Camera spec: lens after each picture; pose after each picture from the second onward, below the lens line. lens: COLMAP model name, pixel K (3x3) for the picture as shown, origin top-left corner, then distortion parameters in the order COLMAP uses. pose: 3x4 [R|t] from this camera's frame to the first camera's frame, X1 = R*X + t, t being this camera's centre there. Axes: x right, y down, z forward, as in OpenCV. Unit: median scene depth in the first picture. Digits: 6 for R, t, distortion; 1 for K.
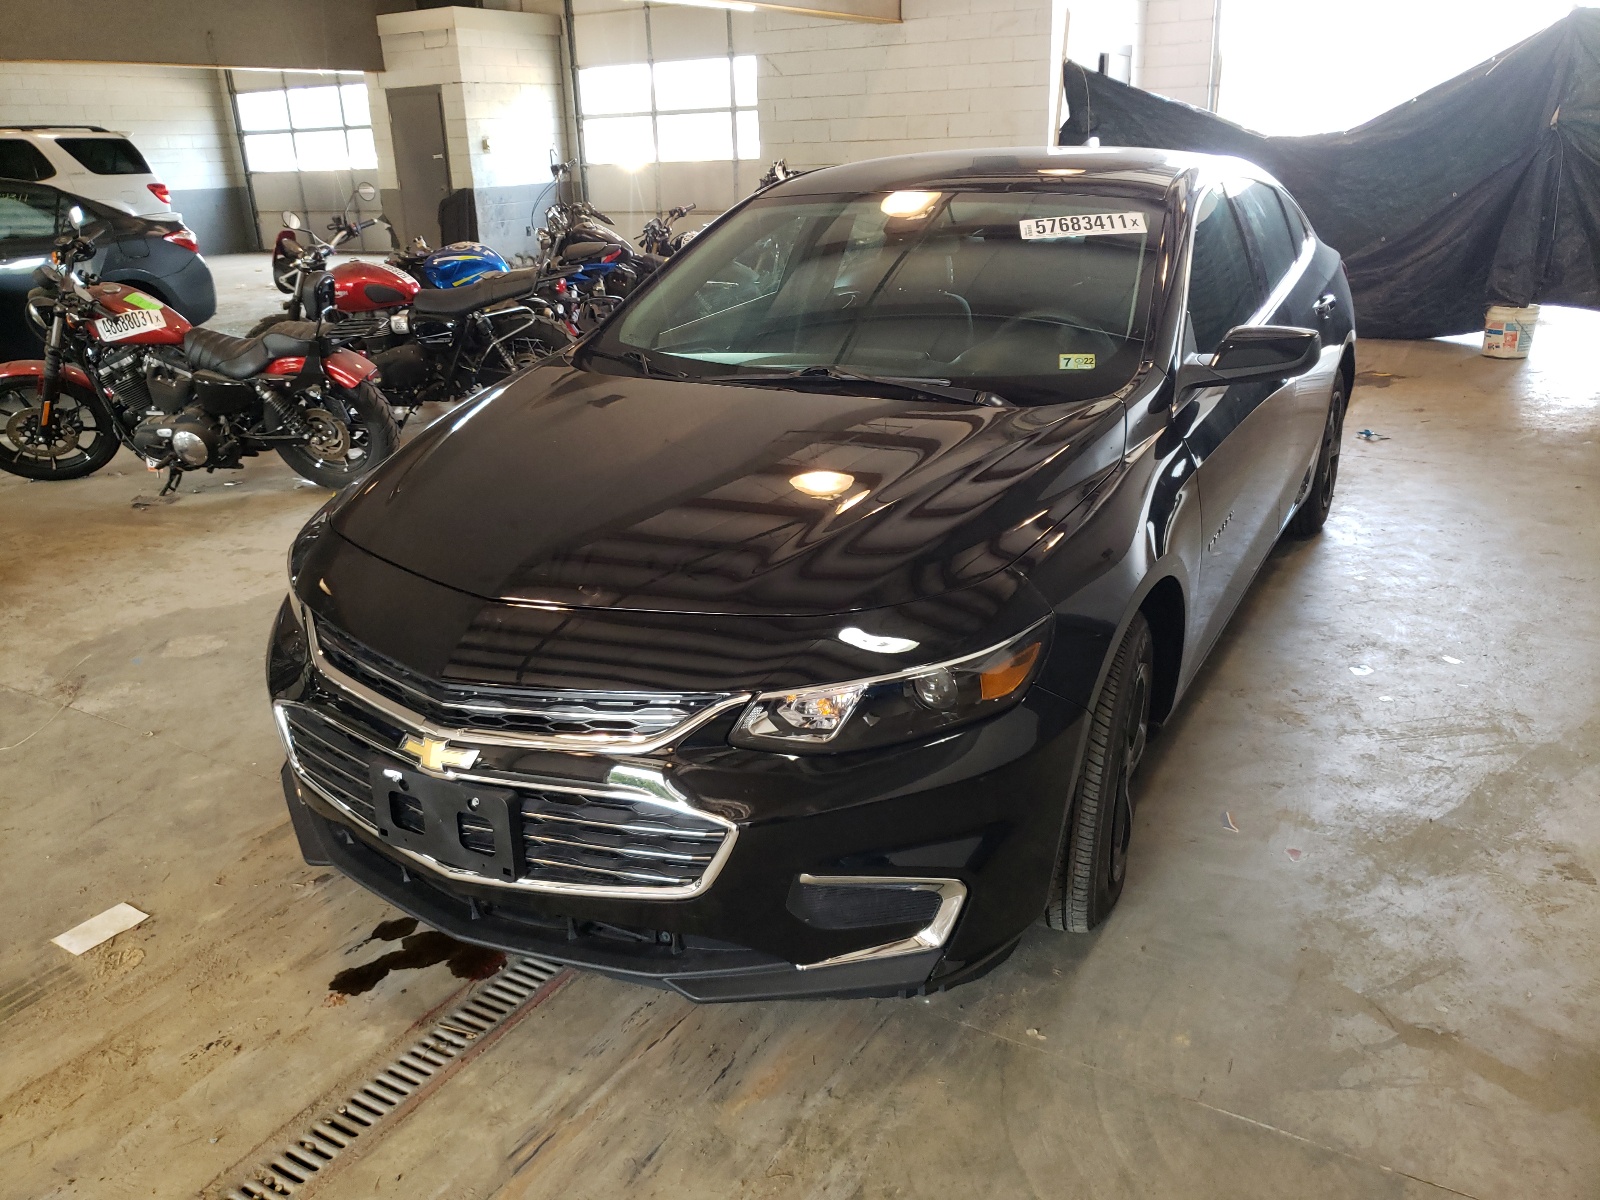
lens RADIAL K [[1267.0, 0, 800.0], [0, 1267.0, 600.0], [0, 0, 1]] dist [0.017534, 0.010259]
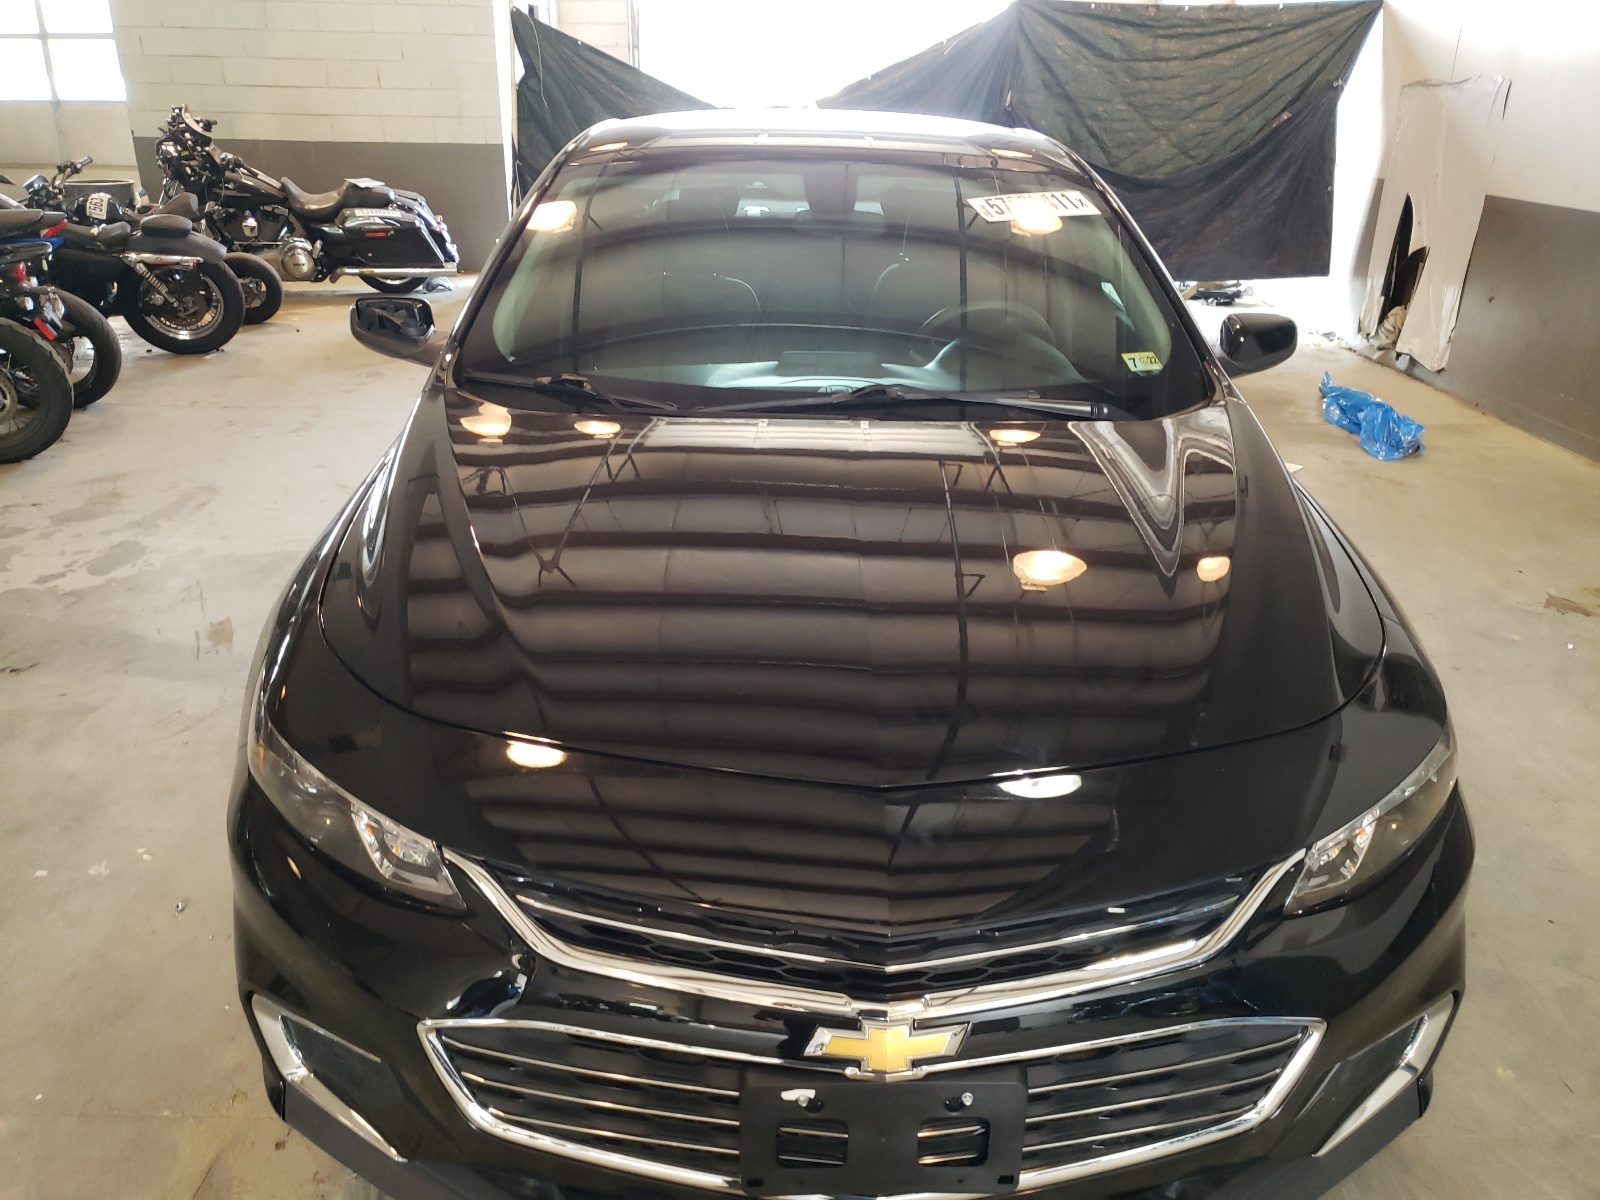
lens RADIAL K [[1267.0, 0, 800.0], [0, 1267.0, 600.0], [0, 0, 1]] dist [0.017534, 0.010259]
pose [[0.856970, -0.153463, 0.491987, -0.375885], [0.139176, 0.988080, 0.065781, -0.093466], [-0.496218, 0.012100, 0.868114, 0.284288]]
